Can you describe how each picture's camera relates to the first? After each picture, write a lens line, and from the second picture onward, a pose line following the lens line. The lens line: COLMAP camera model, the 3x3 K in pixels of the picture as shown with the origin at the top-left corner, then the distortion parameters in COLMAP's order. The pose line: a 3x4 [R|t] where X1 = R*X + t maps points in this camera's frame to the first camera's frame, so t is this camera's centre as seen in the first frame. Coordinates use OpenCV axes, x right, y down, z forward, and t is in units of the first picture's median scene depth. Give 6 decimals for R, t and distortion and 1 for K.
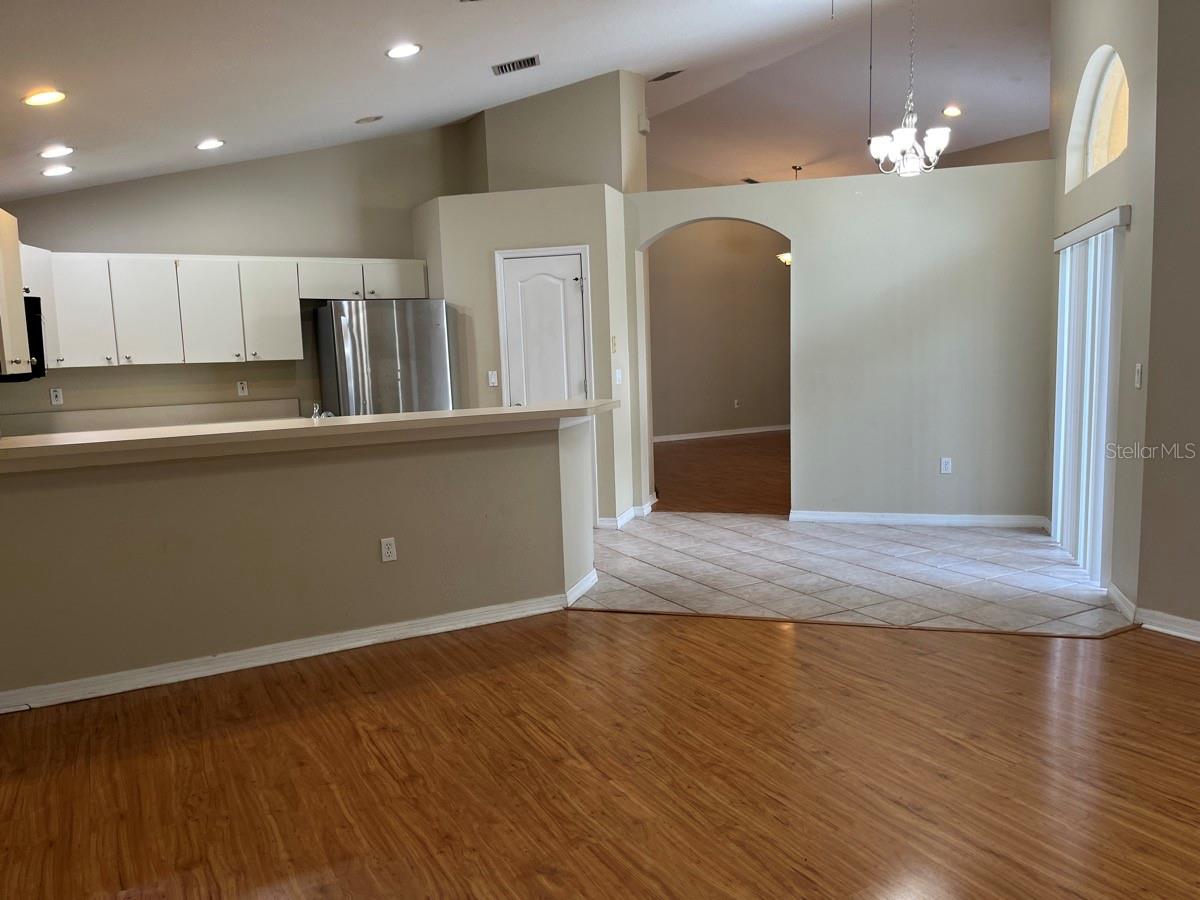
lens RADIAL K [[915.6, 0, 606.3], [0, 915.6, 456.6], [0, 0, 1]] dist [0.075488, -0.102767]
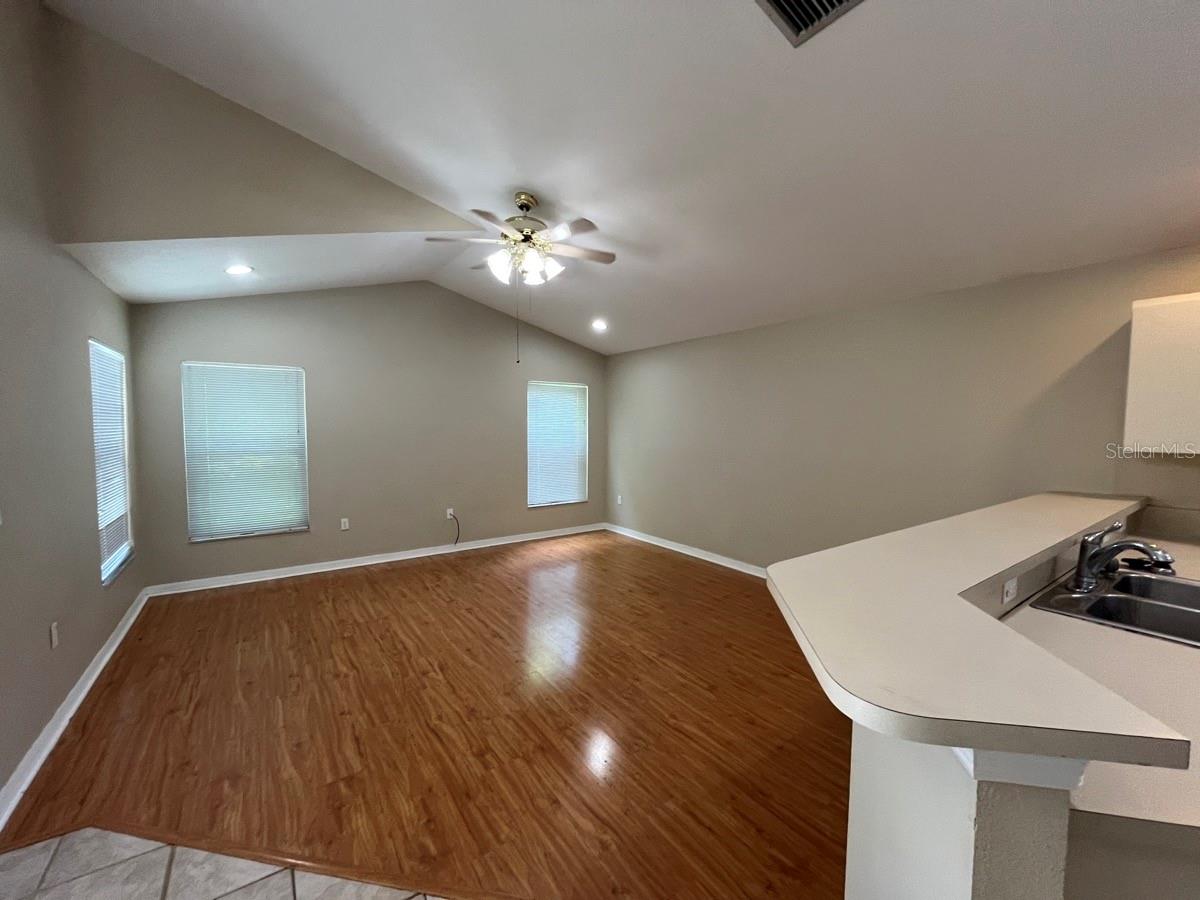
lens RADIAL K [[485.9, 0, 596.4], [0, 485.9, 451.7], [0, 0, 1]] dist [-0.000575, -0.000098]
pose [[-0.993940, 0.035558, -0.104010, 0.121228], [0.015837, 0.982685, 0.184605, -0.191029], [0.108774, 0.181839, -0.977294, 1.362476]]
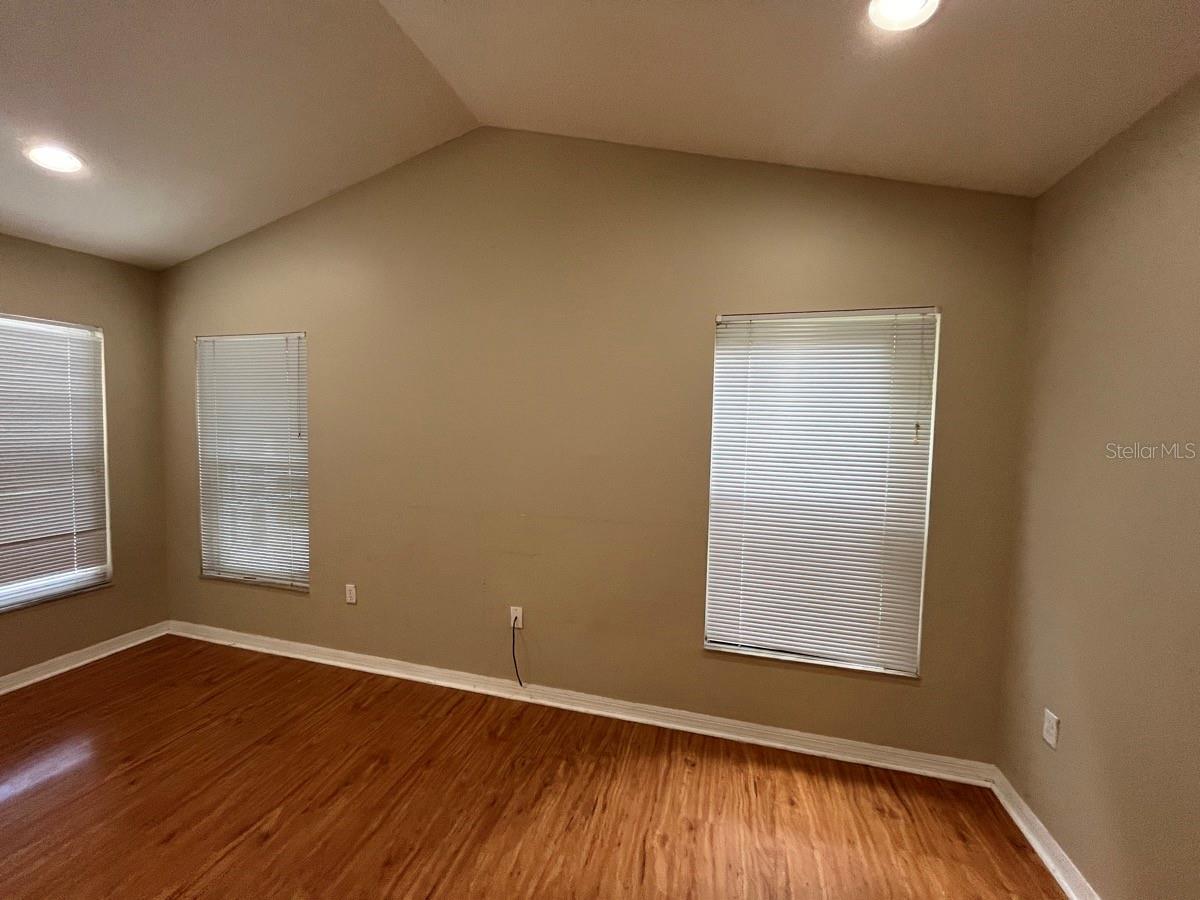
lens RADIAL K [[485.9, 0, 596.4], [0, 485.9, 451.7], [0, 0, 1]] dist [-0.000575, -0.000098]
pose [[-0.719191, -0.019325, 0.694544, -0.105996], [0.089102, 0.988794, 0.119777, -0.065972], [-0.689076, 0.148028, -0.709410, 0.431390]]
